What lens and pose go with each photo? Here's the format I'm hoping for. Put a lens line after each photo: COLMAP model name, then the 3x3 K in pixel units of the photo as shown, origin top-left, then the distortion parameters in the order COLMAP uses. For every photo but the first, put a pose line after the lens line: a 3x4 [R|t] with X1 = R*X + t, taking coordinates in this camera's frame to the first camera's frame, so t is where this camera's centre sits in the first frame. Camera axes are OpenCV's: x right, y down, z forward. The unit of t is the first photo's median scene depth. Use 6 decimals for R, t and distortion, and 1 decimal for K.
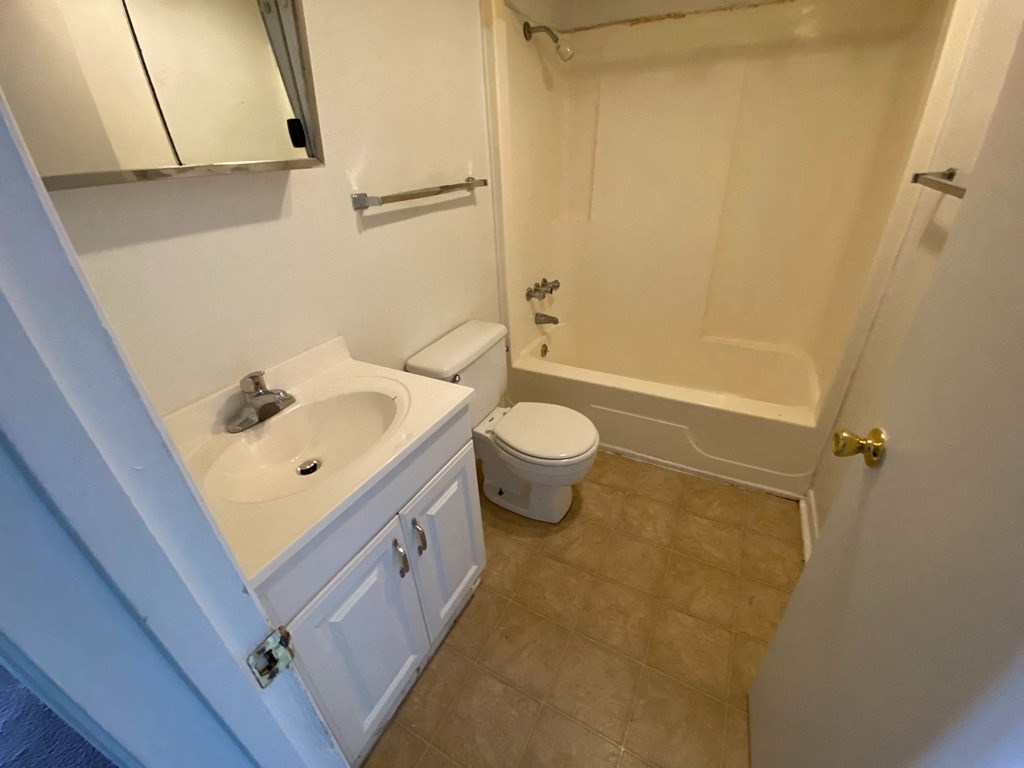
lens RADIAL K [[413.7, 0, 508.2], [0, 413.7, 380.6], [0, 0, 1]] dist [0.046796, -0.039628]
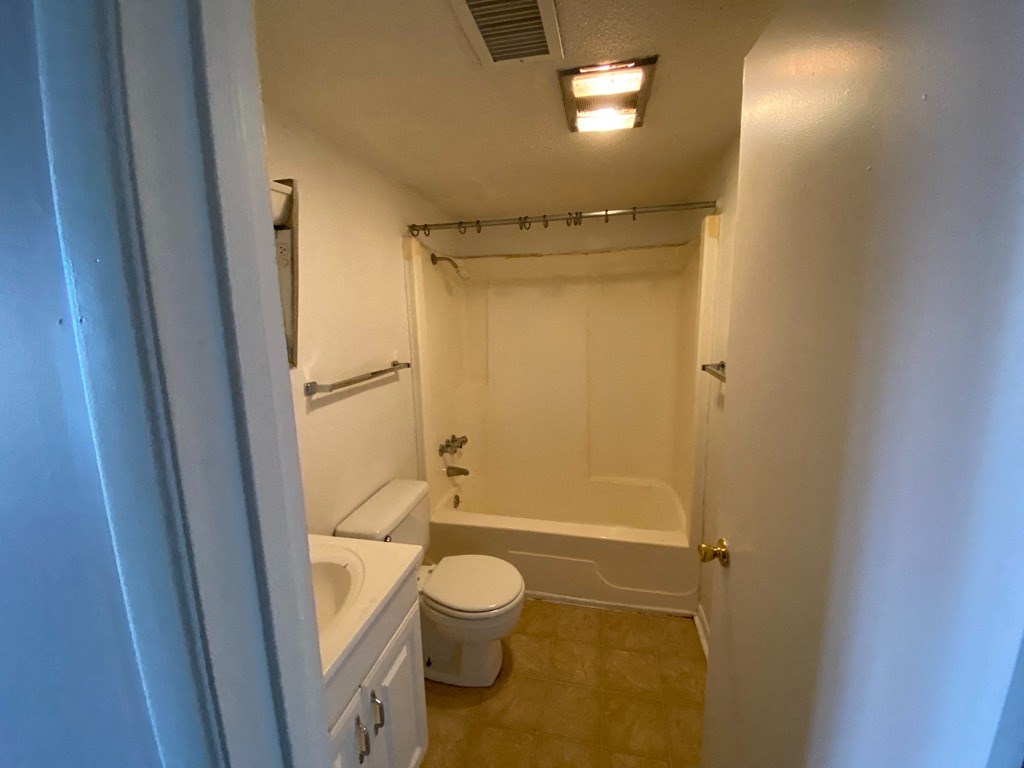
lens RADIAL K [[413.7, 0, 508.2], [0, 413.7, 380.6], [0, 0, 1]] dist [0.046796, -0.039628]
pose [[0.963897, -0.020159, 0.265510, -0.088640], [0.108960, 0.939686, -0.324219, -0.006672], [-0.242961, 0.341444, 0.907957, -0.142142]]
